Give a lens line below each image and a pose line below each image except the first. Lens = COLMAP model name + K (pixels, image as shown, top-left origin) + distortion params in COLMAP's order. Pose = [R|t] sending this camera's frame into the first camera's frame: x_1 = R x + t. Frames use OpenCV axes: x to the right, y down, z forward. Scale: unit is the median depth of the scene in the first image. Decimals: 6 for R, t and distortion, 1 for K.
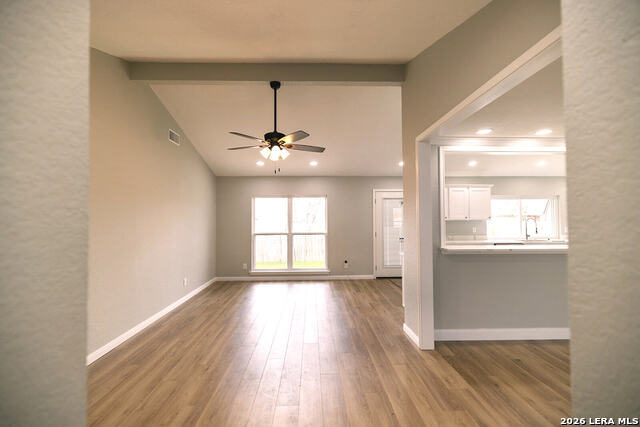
lens RADIAL K [[270.0, 0, 320.0], [0, 270.0, 213.5], [0, 0, 1]] dist [-0.000743, -0.000287]
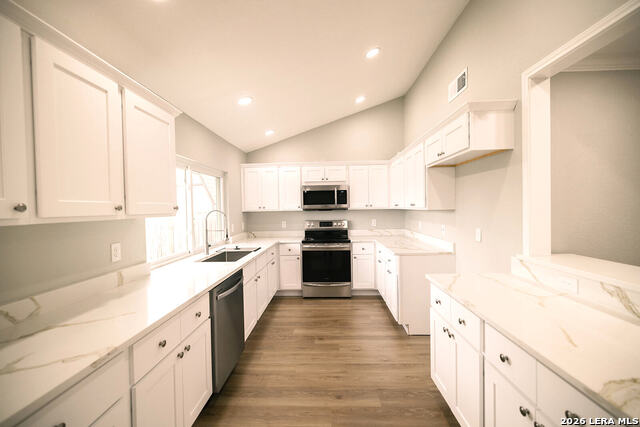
lens RADIAL K [[267.7, 0, 320.0], [0, 267.7, 213.5], [0, 0, 1]] dist [0.000944, 0.000241]
pose [[0.062626, -0.018945, 0.997857, 0.309114], [0.000704, 0.999820, 0.018938, 0.014762], [-0.998037, -0.000483, 0.062628, 0.788506]]
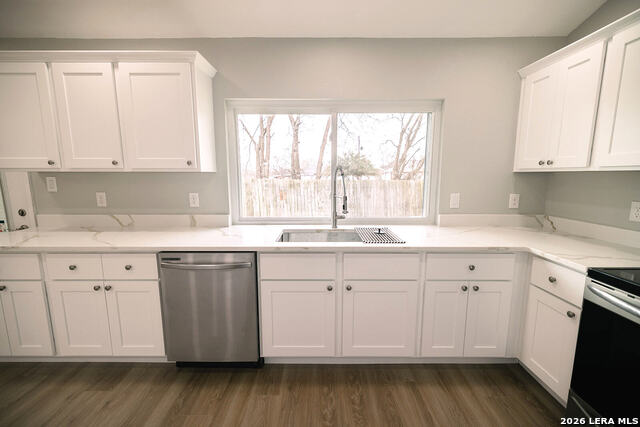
lens RADIAL K [[270.0, 0, 320.0], [0, 270.0, 213.5], [0, 0, 1]] dist [-0.000743, -0.000287]
pose [[0.999456, 0.008248, -0.031931, 0.773299], [-0.002967, 0.986785, 0.162010, 0.020972], [0.032846, -0.161827, 0.986272, 0.669242]]
